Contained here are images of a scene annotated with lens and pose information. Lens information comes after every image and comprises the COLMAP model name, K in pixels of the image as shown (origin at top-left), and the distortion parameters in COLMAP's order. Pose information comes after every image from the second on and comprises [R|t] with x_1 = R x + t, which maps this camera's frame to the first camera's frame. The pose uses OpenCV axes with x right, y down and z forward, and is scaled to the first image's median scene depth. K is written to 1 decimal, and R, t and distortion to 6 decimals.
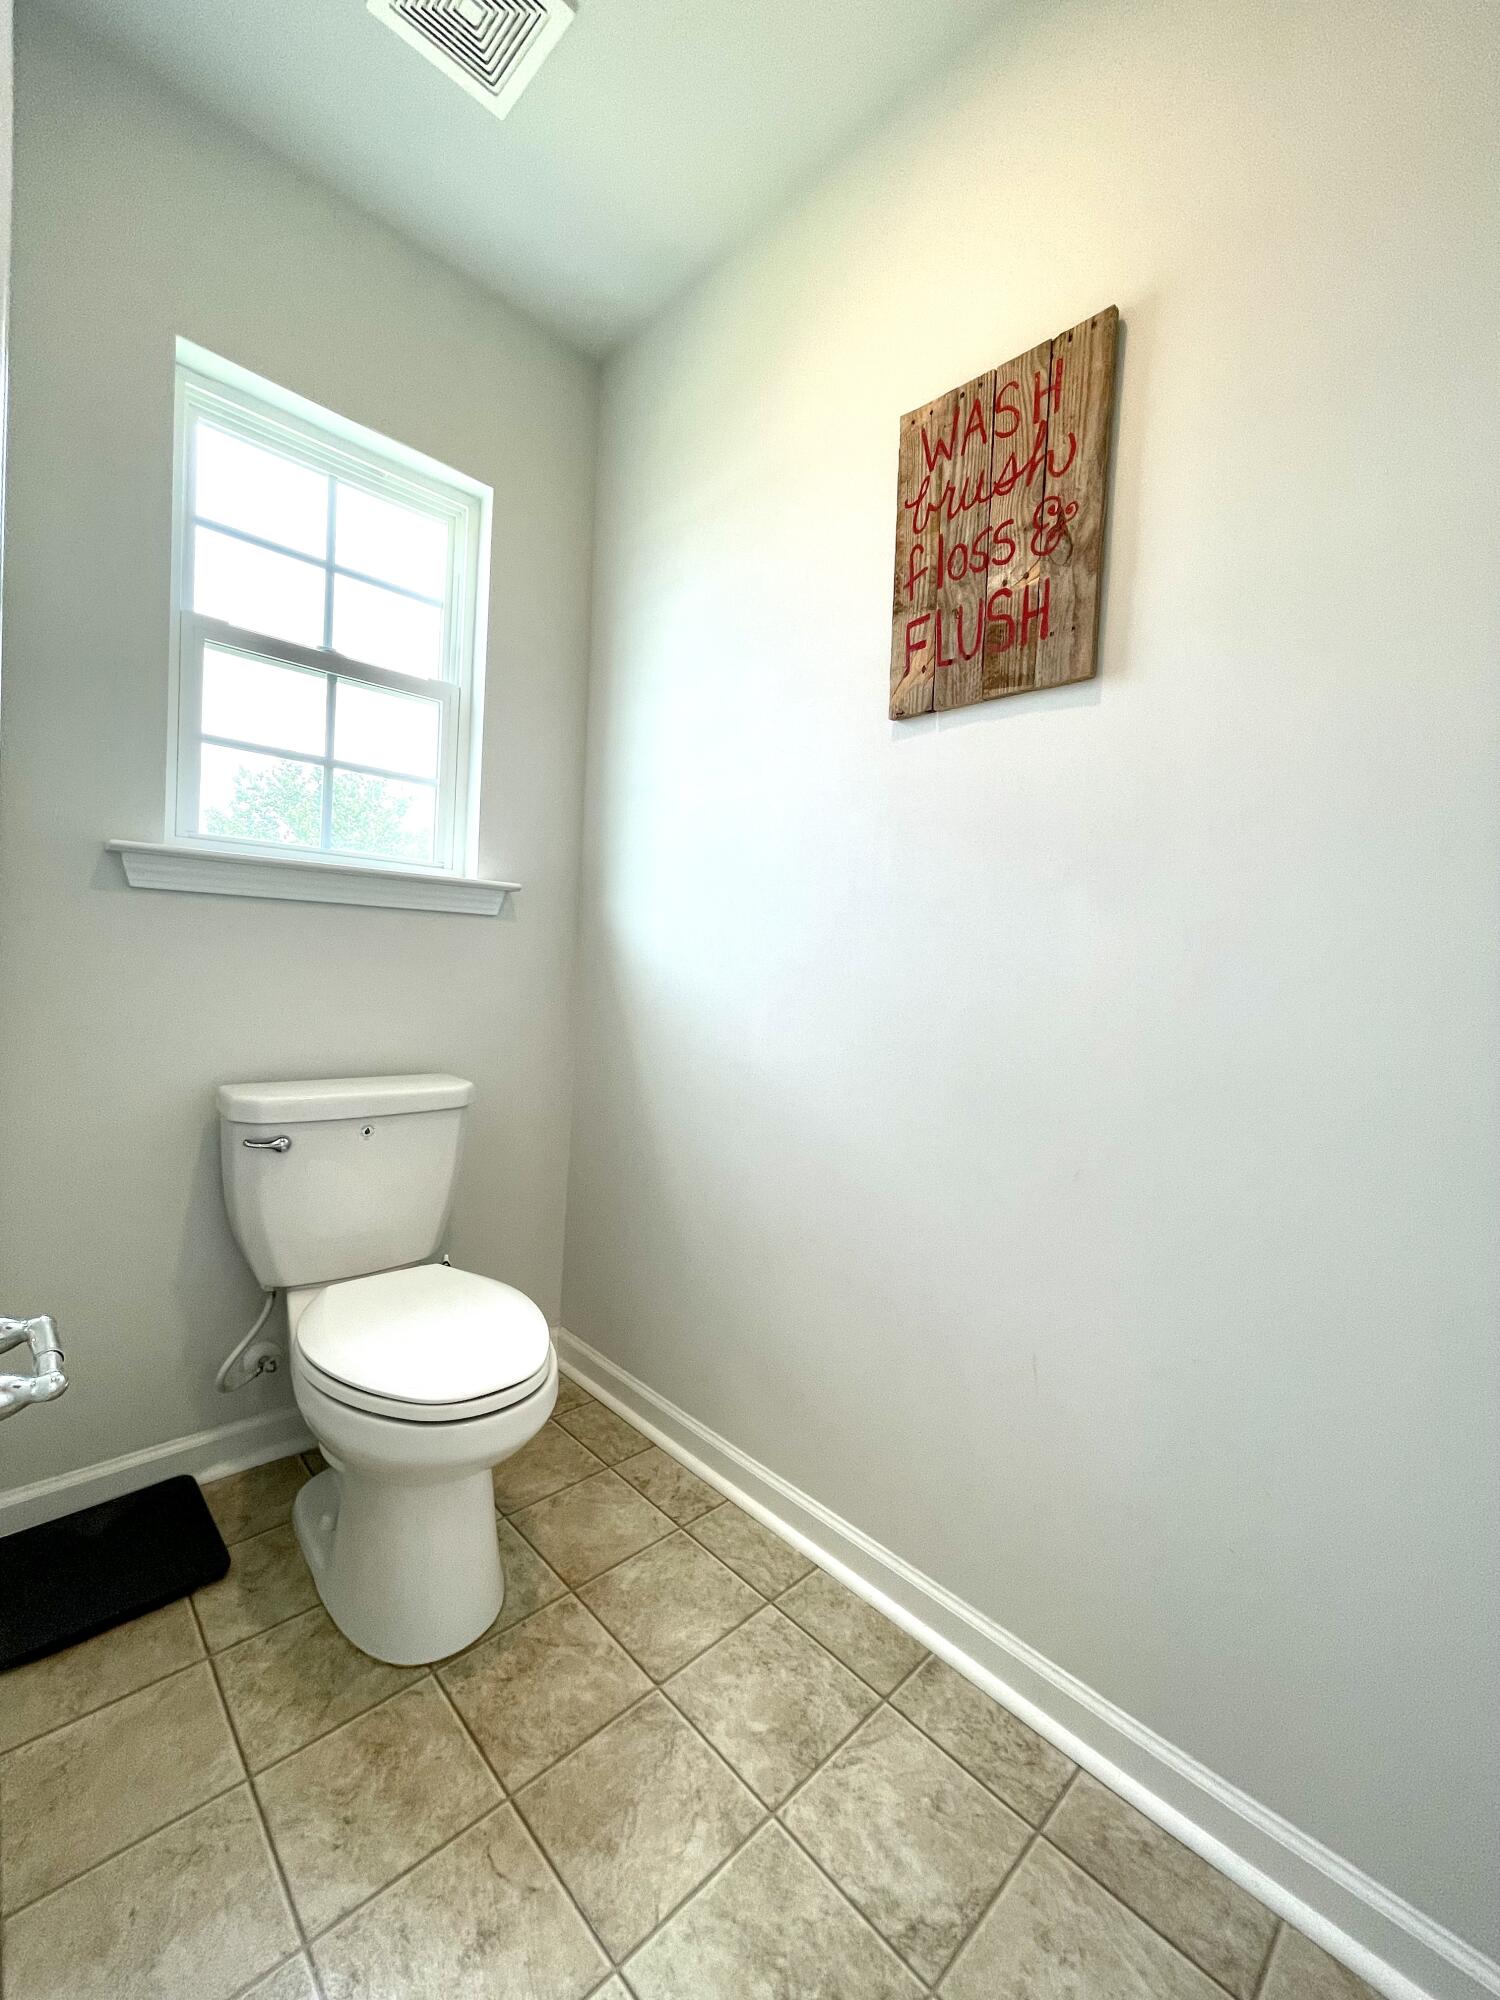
lens RADIAL K [[807.1, 0, 749.4], [0, 807.1, 998.0], [0, 0, 1]] dist [0.000374, 0.000084]
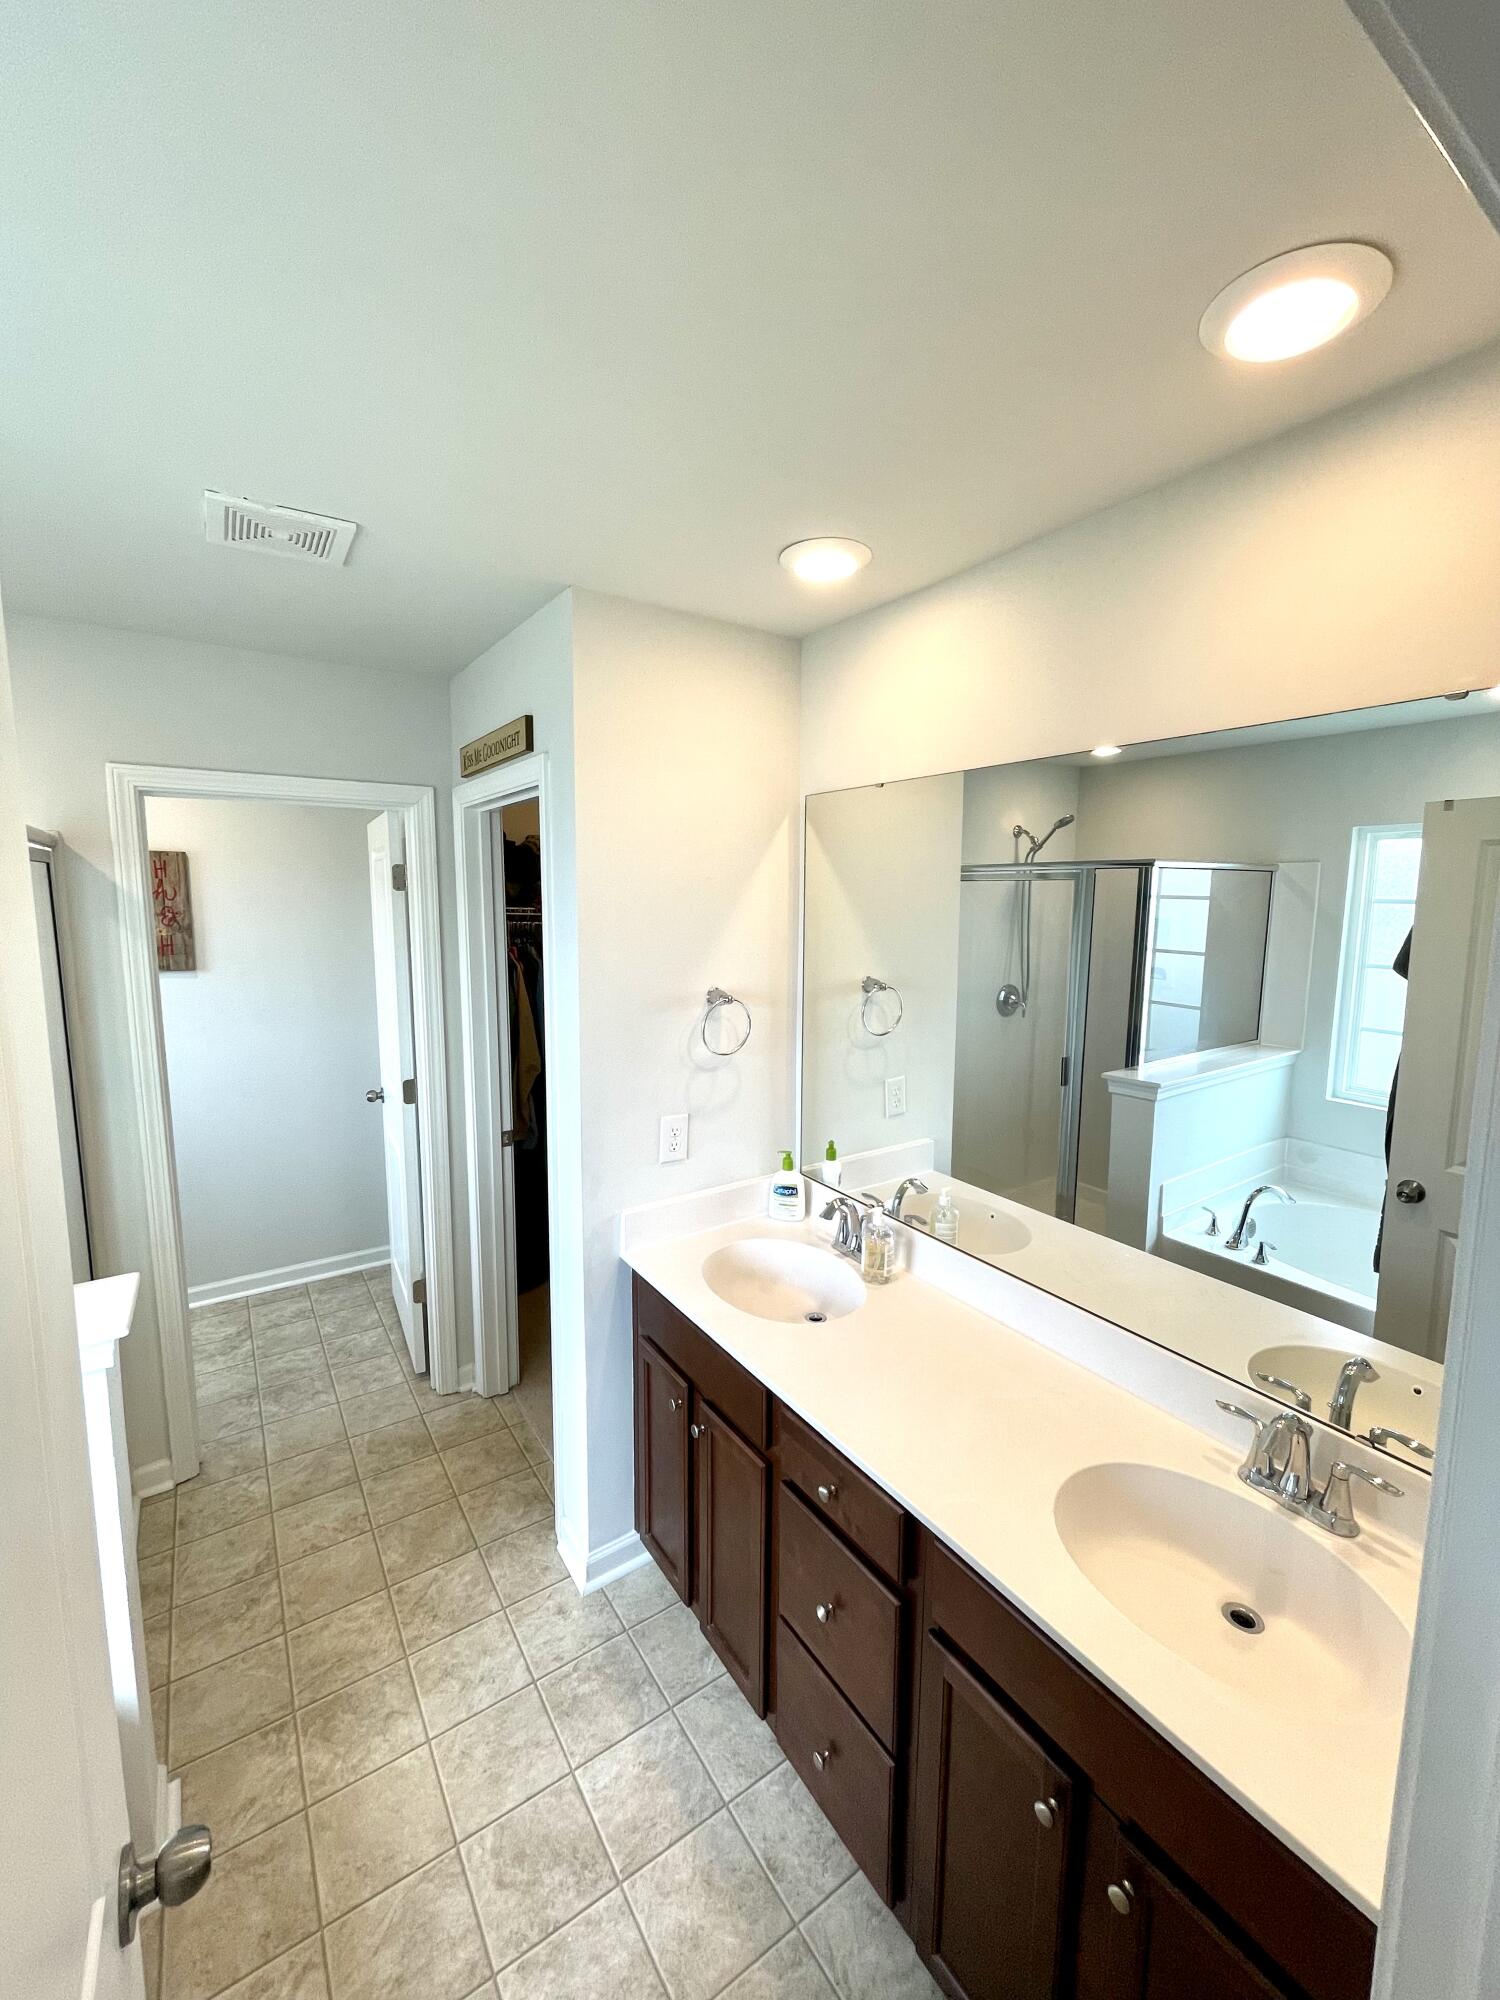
lens RADIAL K [[807.1, 0, 746.3], [0, 807.1, 998.4], [0, 0, 1]] dist [0.000374, 0.000084]
pose [[0.174565, -0.177614, 0.968494, -2.108380], [0.047020, 0.983978, 0.171979, -0.703697], [-0.983522, 0.015517, 0.180120, -1.531533]]
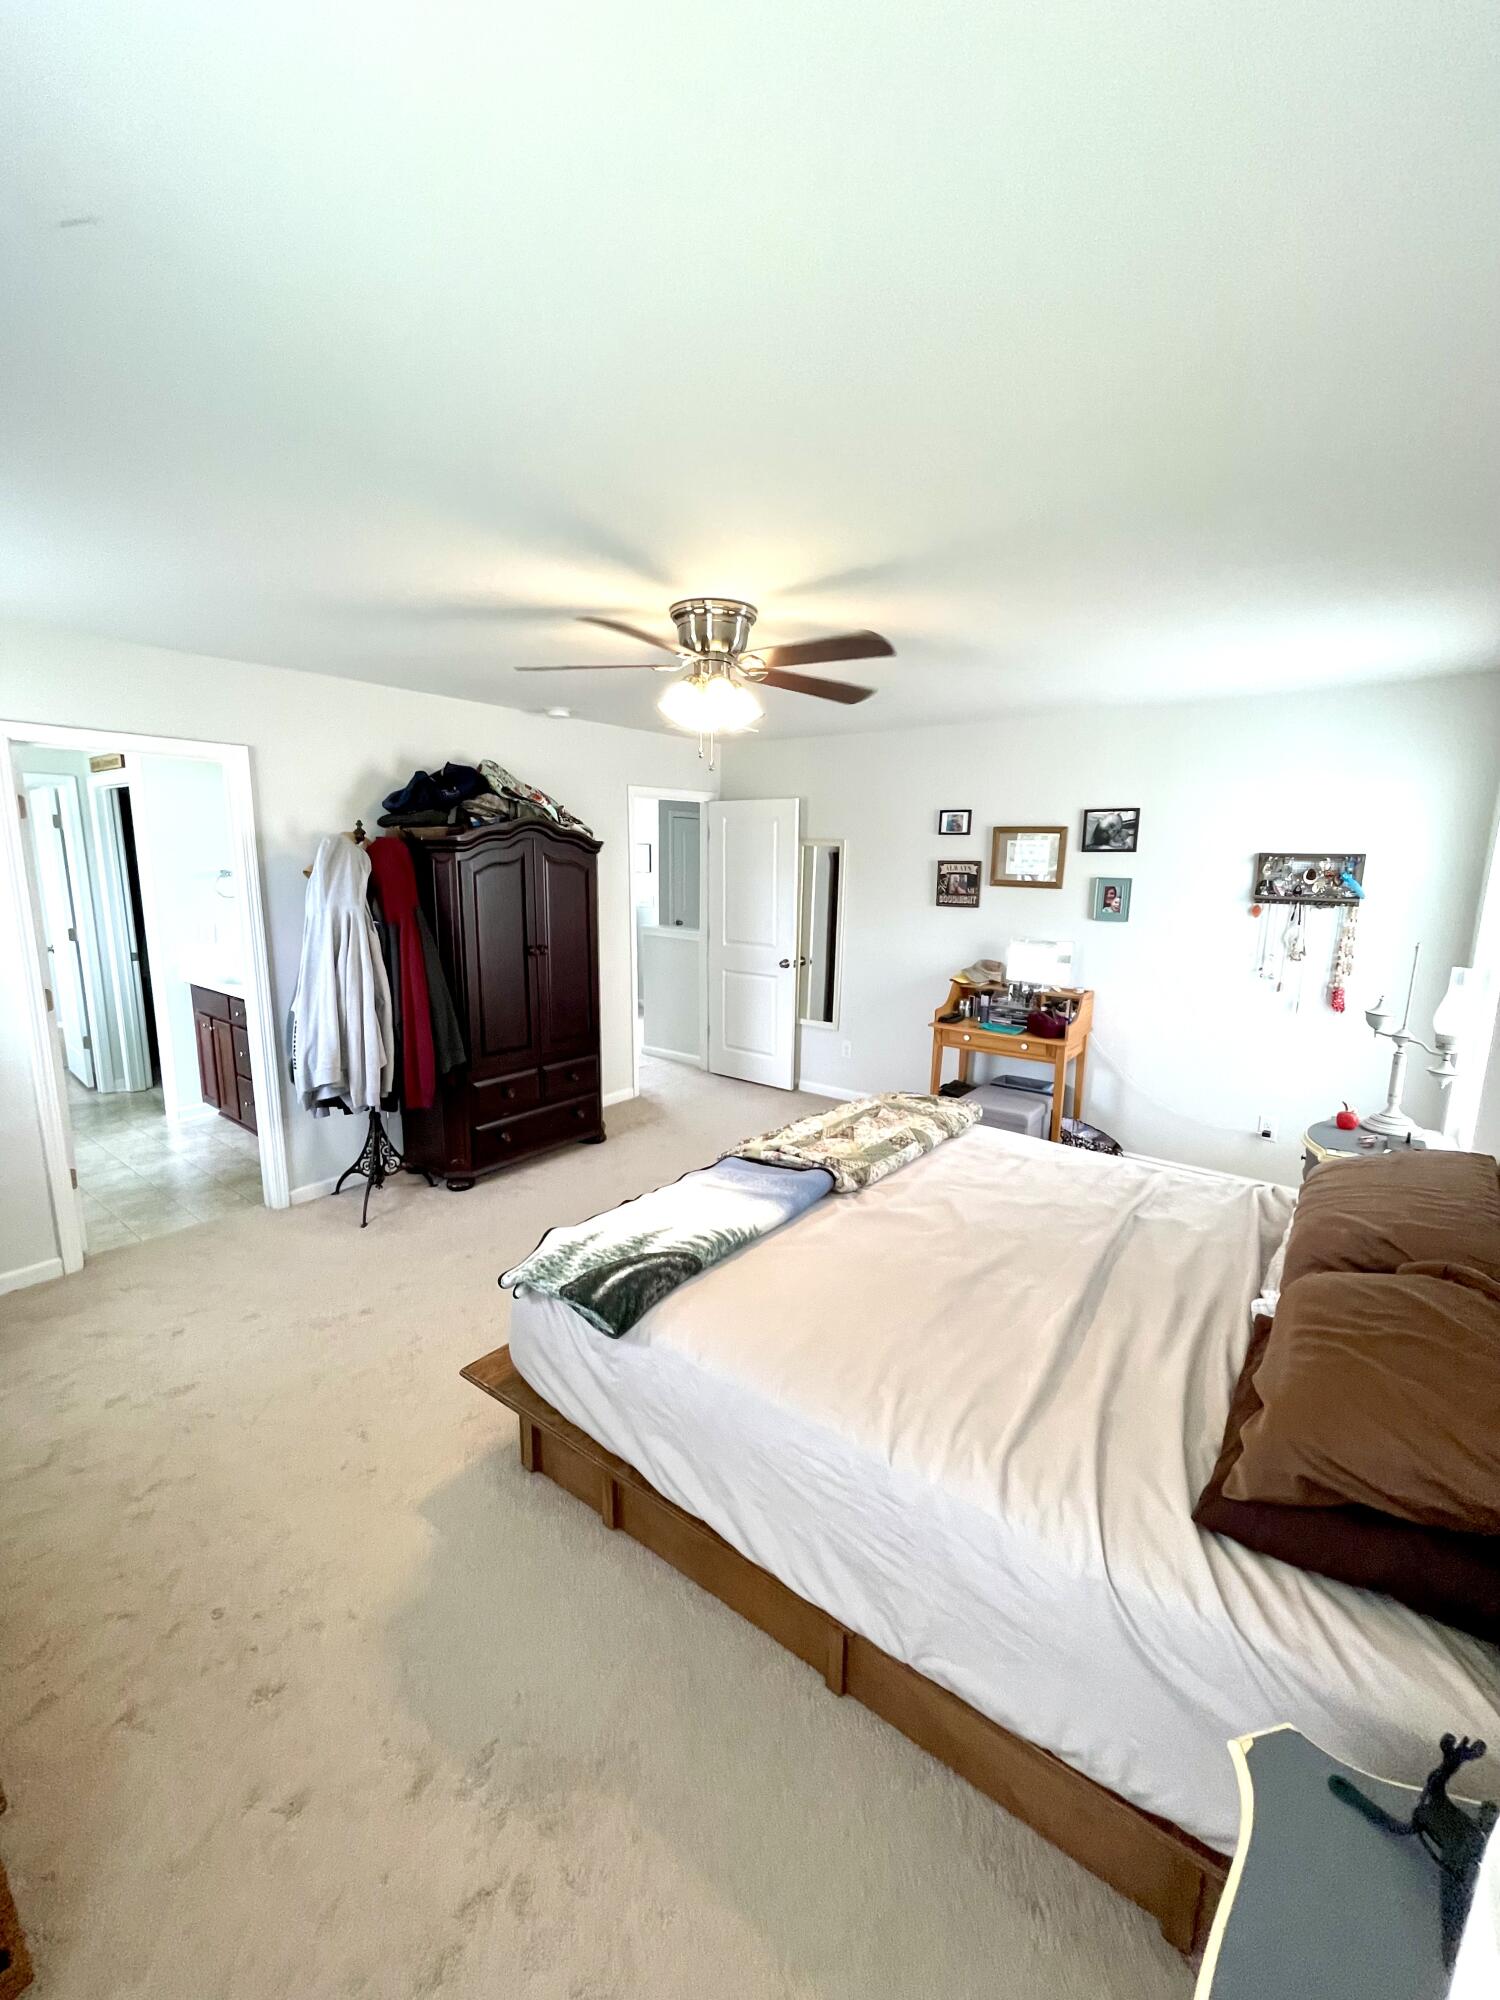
lens RADIAL K [[807.1, 0, 755.0], [0, 807.1, 995.6], [0, 0, 1]] dist [0.000374, 0.000084]
pose [[-0.143509, -0.229523, 0.962665, -5.433037], [0.020873, 0.971816, 0.234816, -0.728293], [-0.989429, 0.053792, -0.134673, -3.537483]]
